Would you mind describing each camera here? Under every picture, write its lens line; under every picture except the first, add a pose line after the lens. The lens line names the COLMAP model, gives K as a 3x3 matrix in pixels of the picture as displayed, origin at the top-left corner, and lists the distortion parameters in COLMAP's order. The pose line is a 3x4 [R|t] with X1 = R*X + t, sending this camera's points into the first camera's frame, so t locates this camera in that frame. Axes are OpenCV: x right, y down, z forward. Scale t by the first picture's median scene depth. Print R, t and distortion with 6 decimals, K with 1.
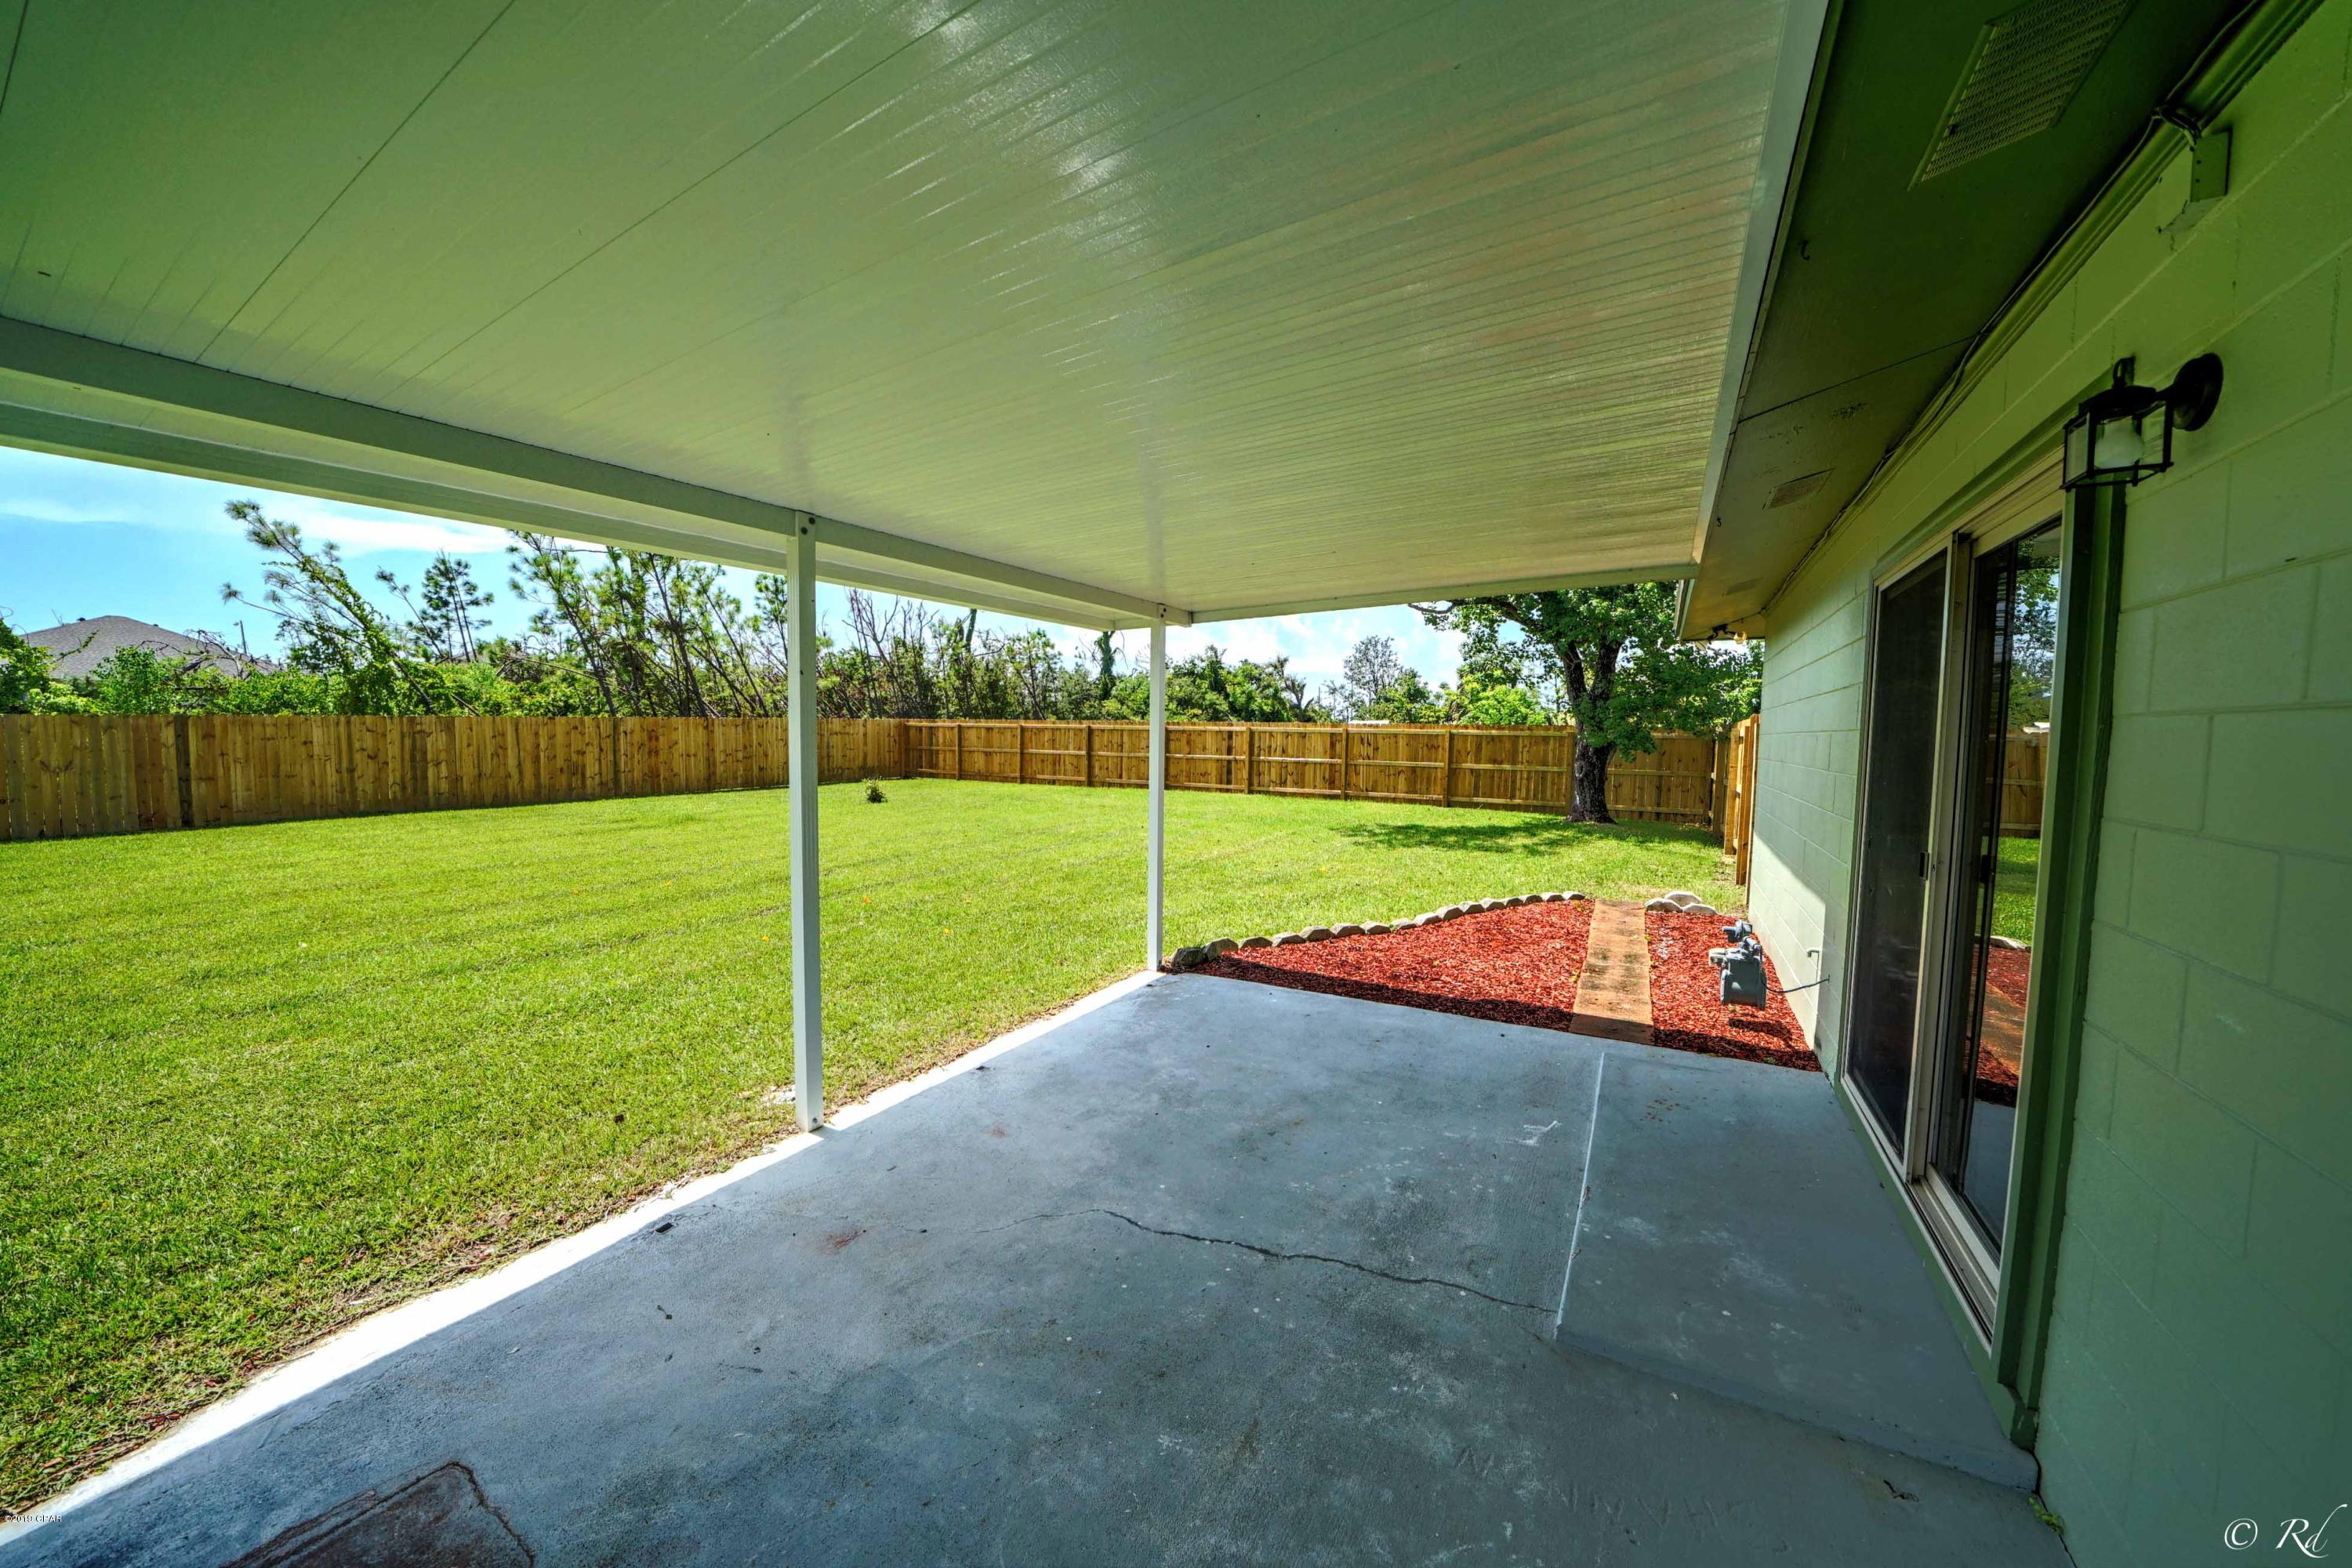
lens RADIAL K [[813.5, 0, 1157.3], [0, 813.5, 789.9], [0, 0, 1]] dist [-0.022112, 0.001865]
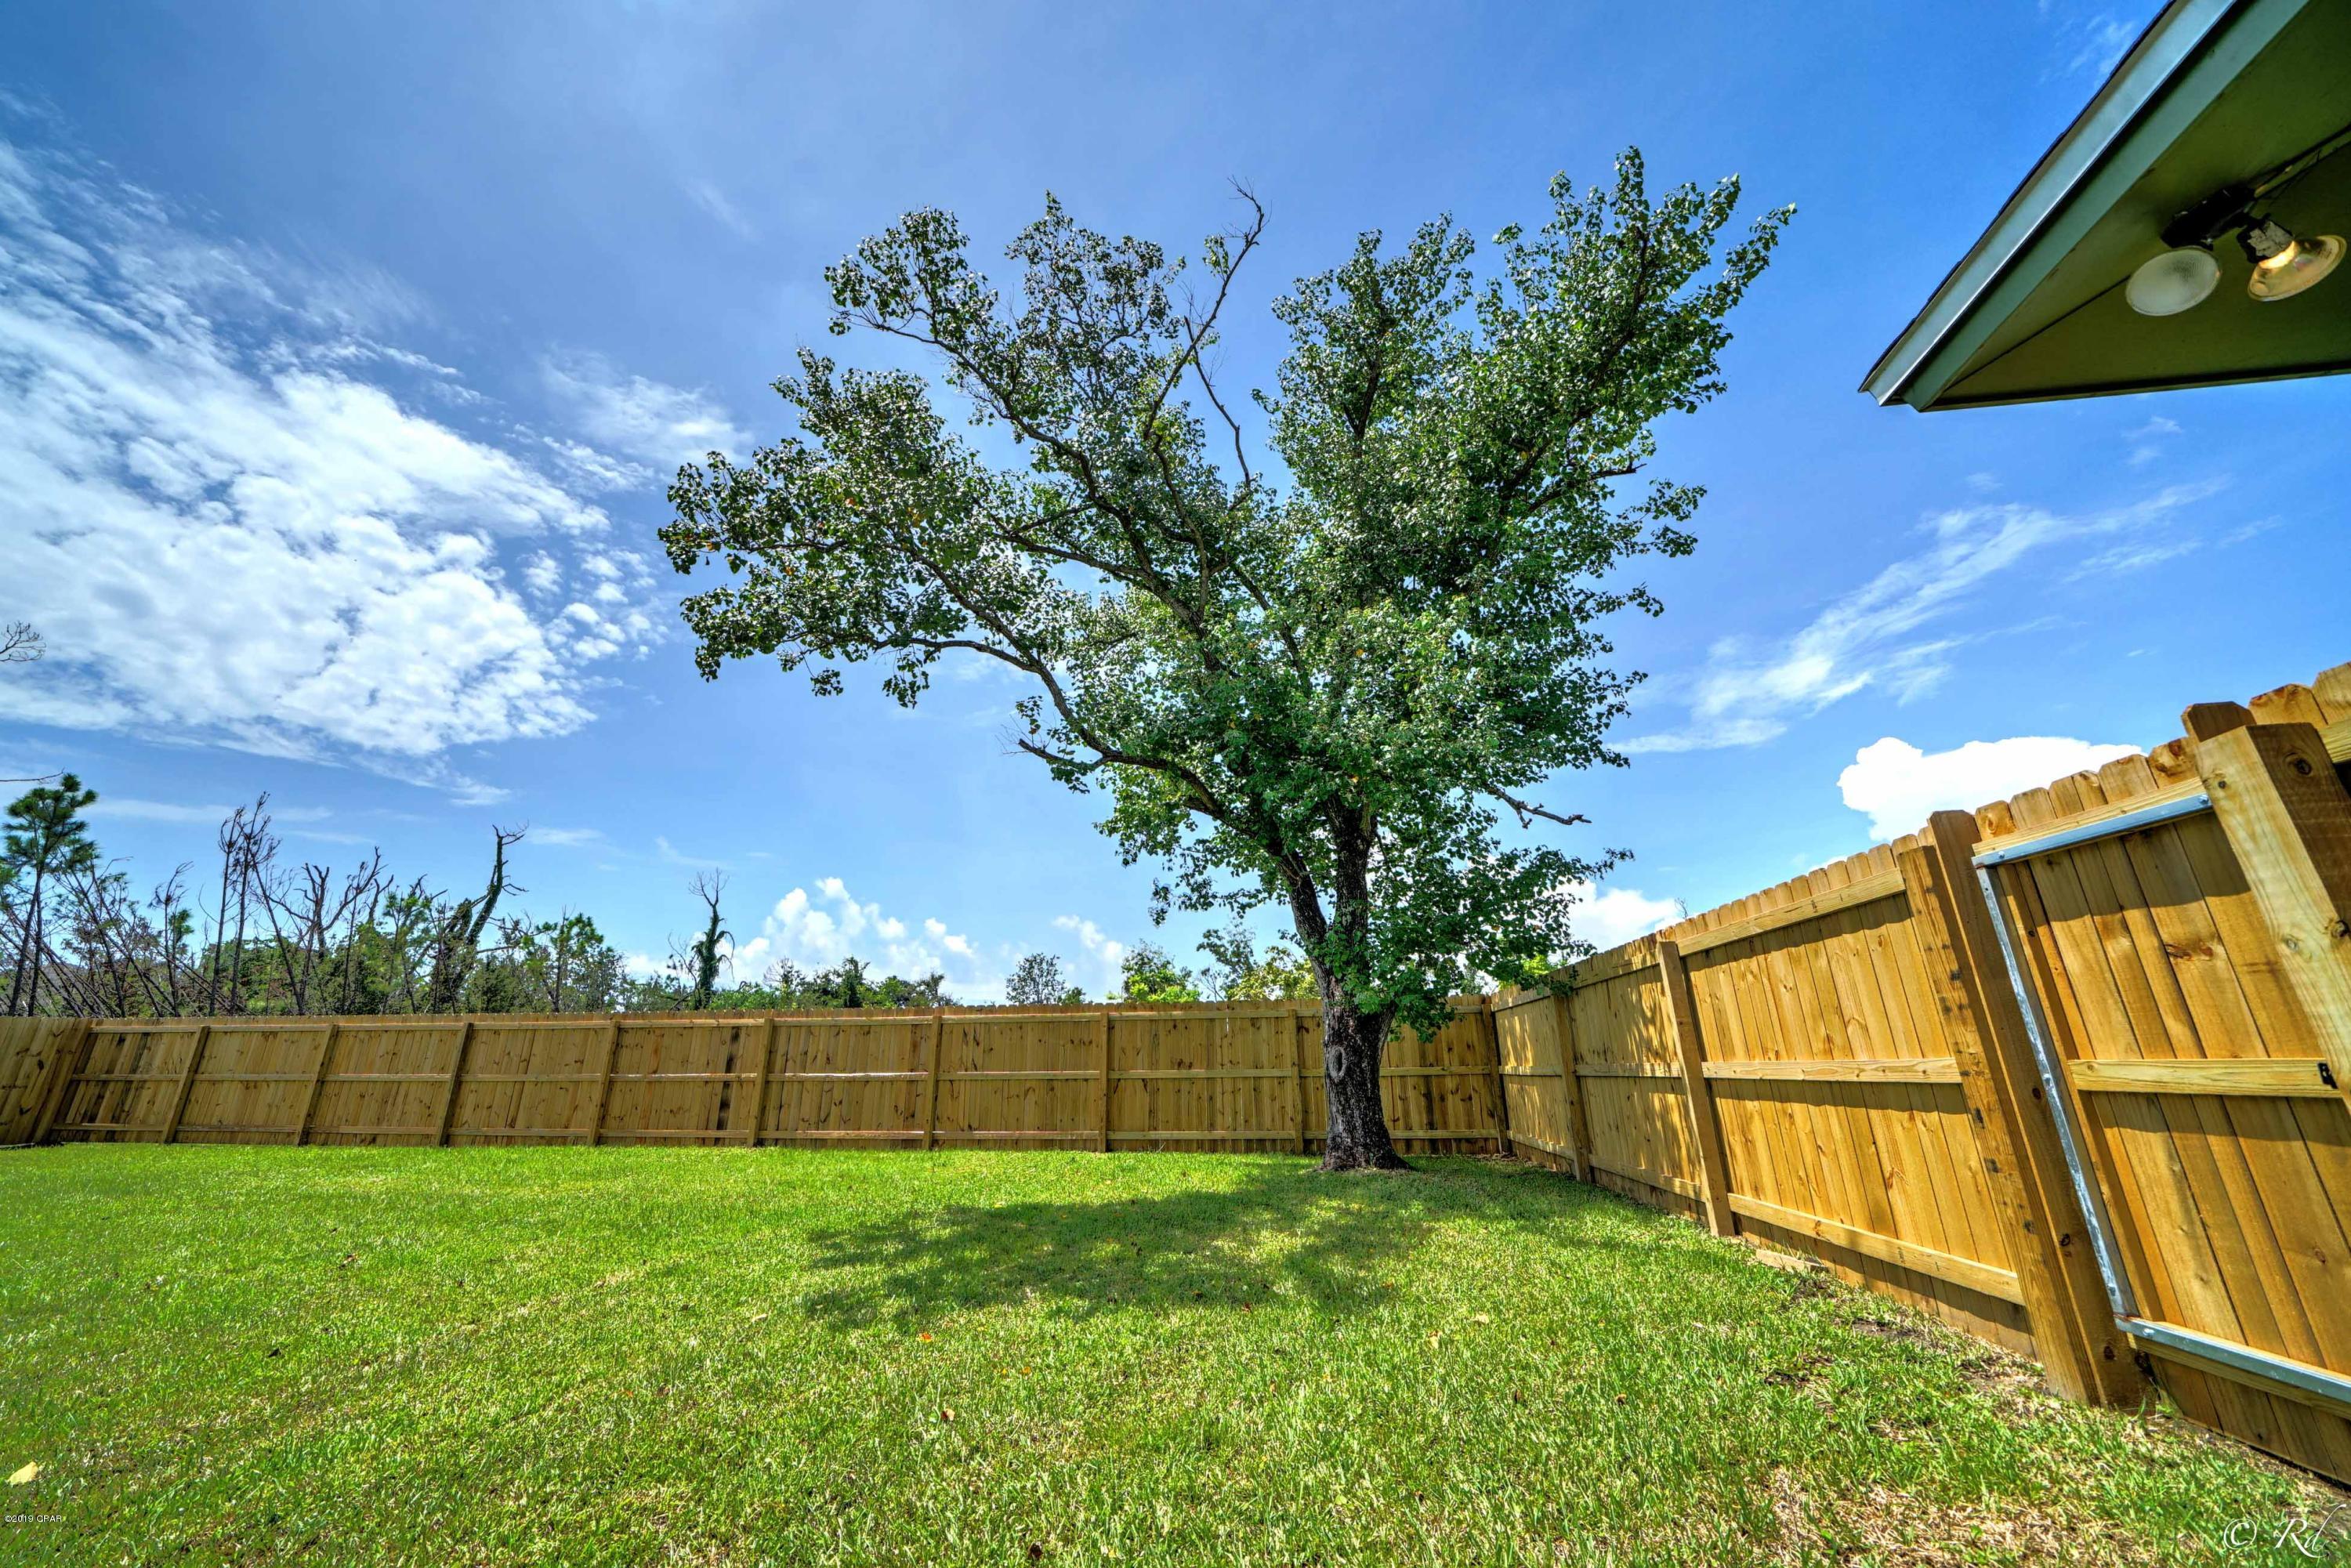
lens RADIAL K [[842.8, 0, 1185.2], [0, 842.8, 798.1], [0, 0, 1]] dist [-0.017548, -0.000086]
pose [[0.912262, 0.100380, 0.397116, 0.129303], [0.052908, 0.932507, -0.357255, 0.003164], [-0.406175, 0.346921, 0.845380, 0.341739]]
